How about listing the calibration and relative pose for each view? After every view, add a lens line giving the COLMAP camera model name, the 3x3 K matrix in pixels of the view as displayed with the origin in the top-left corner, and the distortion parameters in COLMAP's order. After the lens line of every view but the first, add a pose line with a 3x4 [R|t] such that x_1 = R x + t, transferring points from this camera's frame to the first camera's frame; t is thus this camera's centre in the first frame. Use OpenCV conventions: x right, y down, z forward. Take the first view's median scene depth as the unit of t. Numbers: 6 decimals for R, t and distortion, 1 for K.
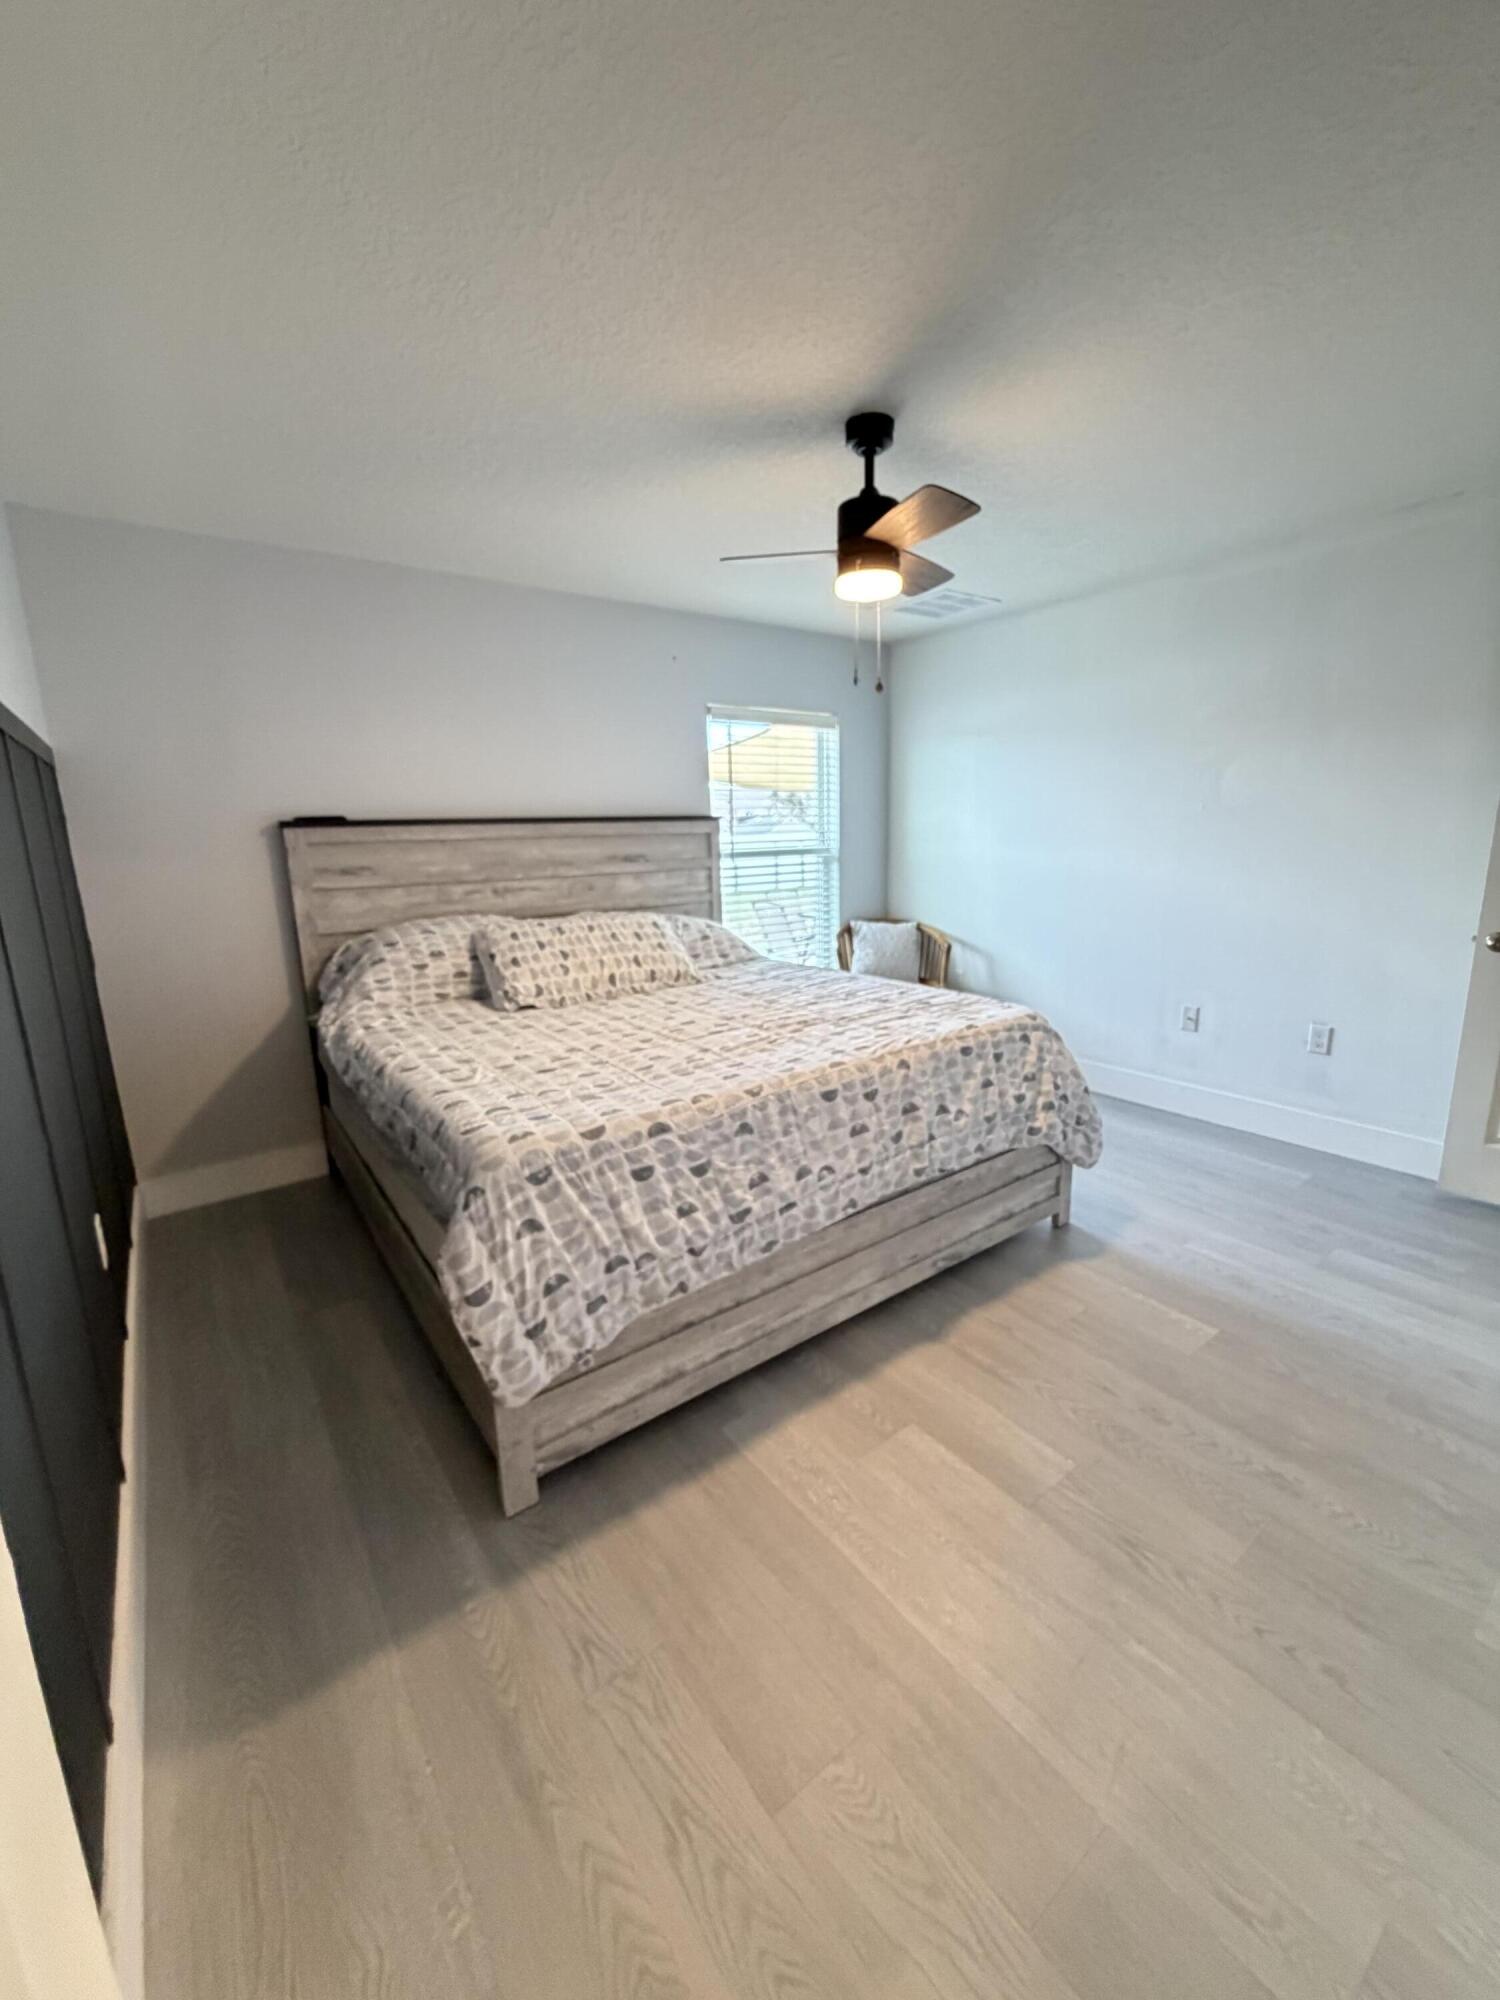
lens RADIAL K [[799.1, 0, 749.8], [0, 799.1, 993.3], [0, 0, 1]] dist [-0.000574, 0.000050]
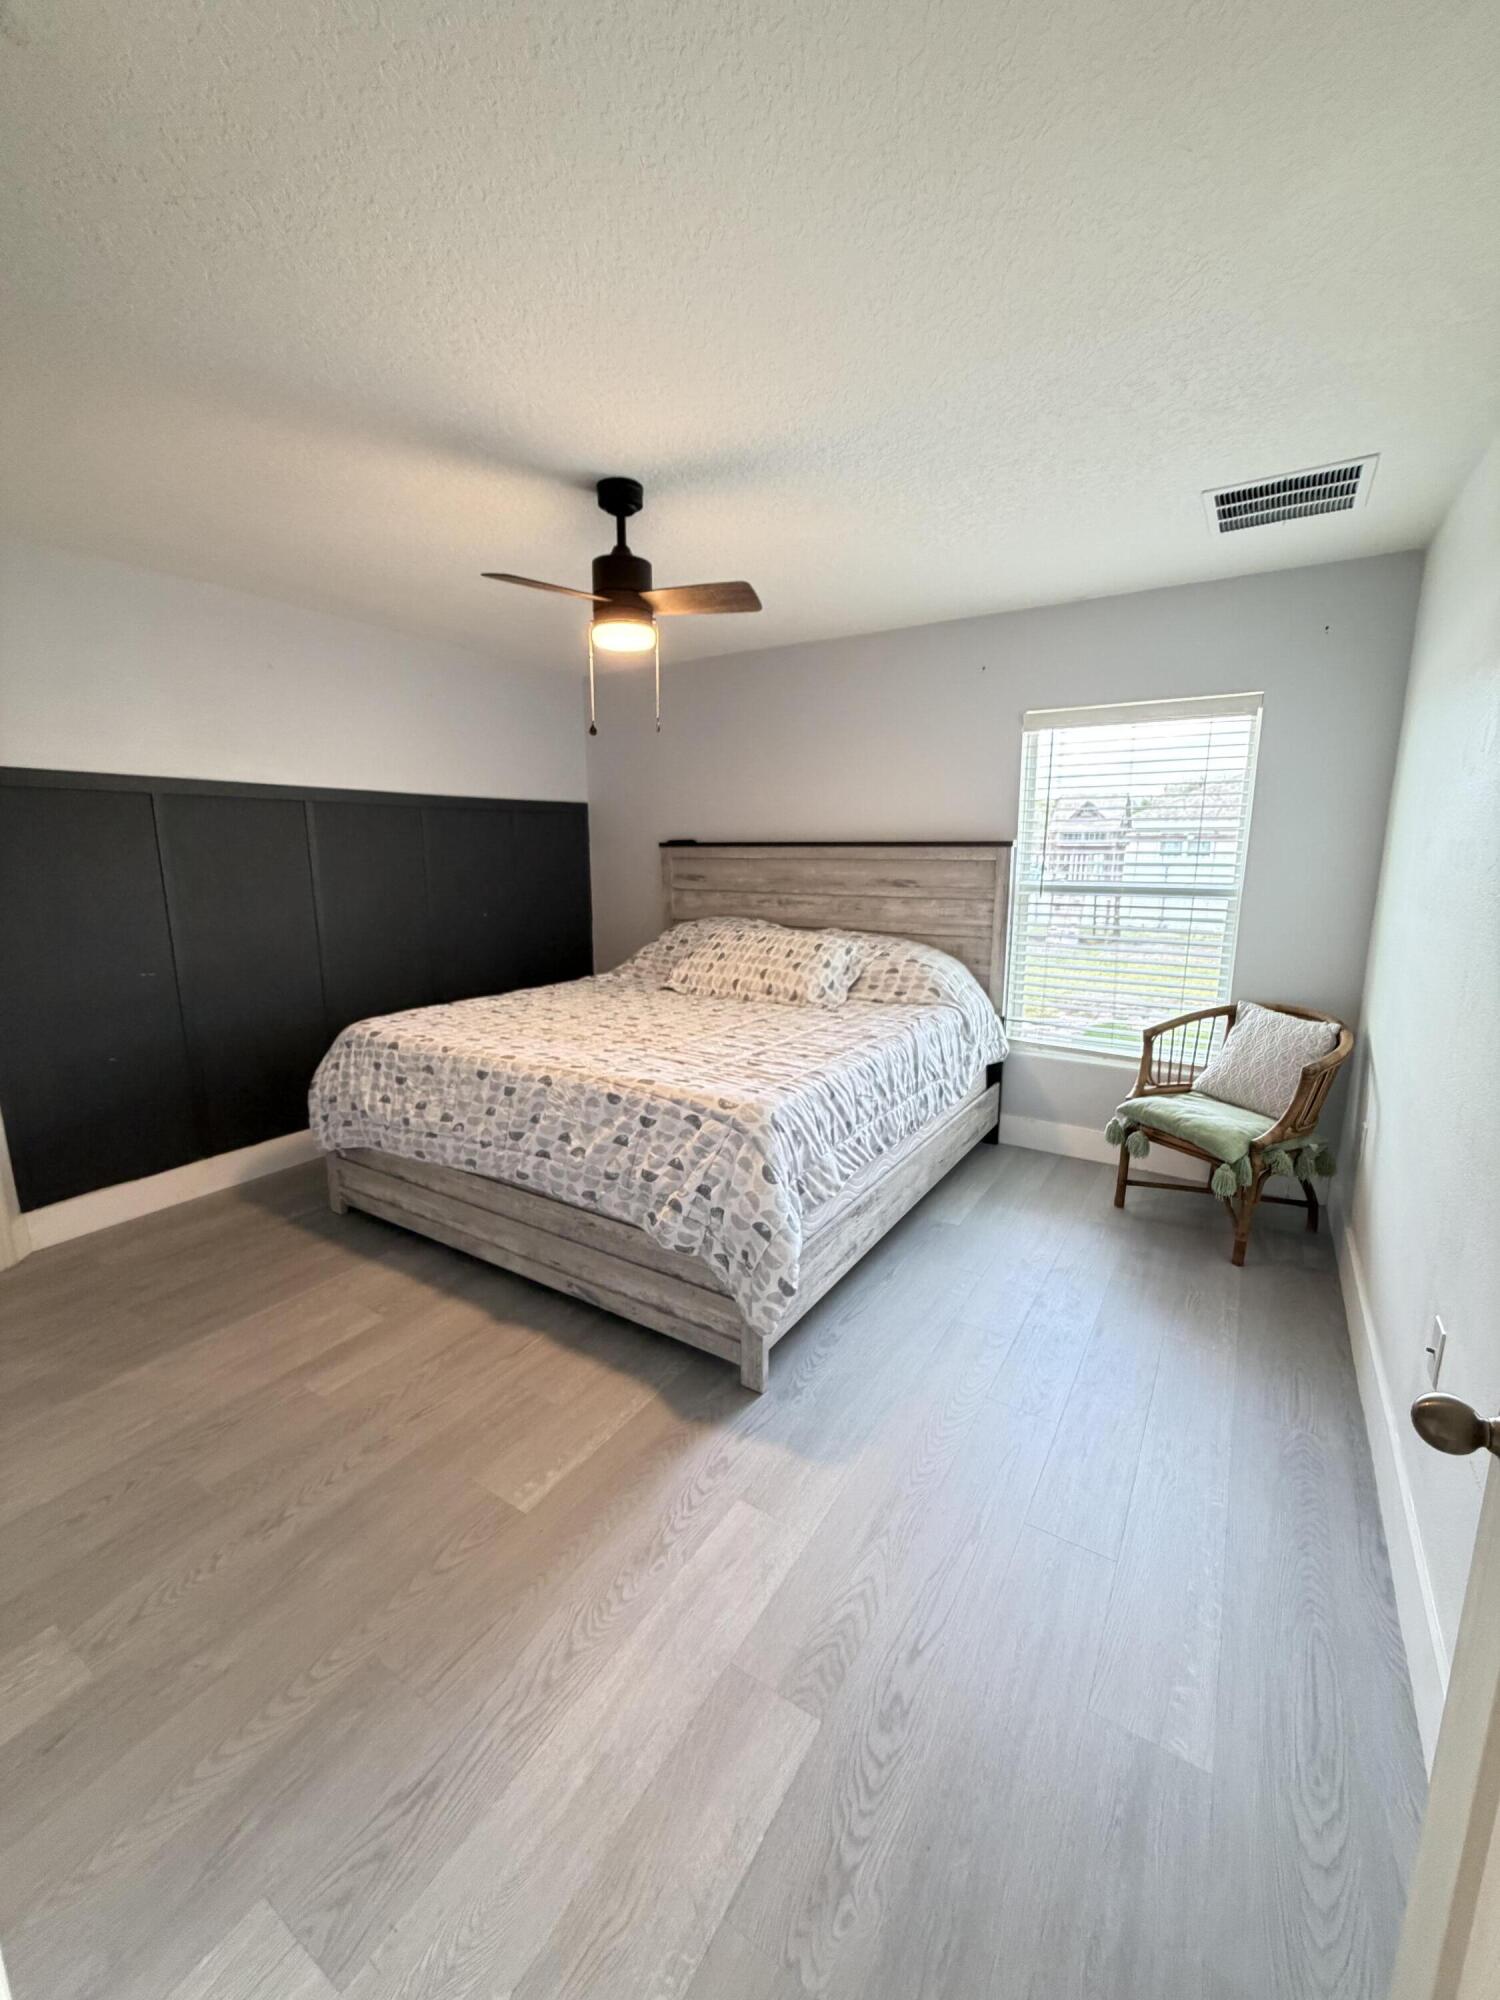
lens RADIAL K [[799.1, 0, 749.8], [0, 799.1, 993.3], [0, 0, 1]] dist [-0.000574, 0.000050]
pose [[0.362191, 0.193346, -0.911830, 1.176388], [-0.196500, 0.972103, 0.128074, -0.206186], [0.911156, 0.132787, 0.390080, 0.748924]]
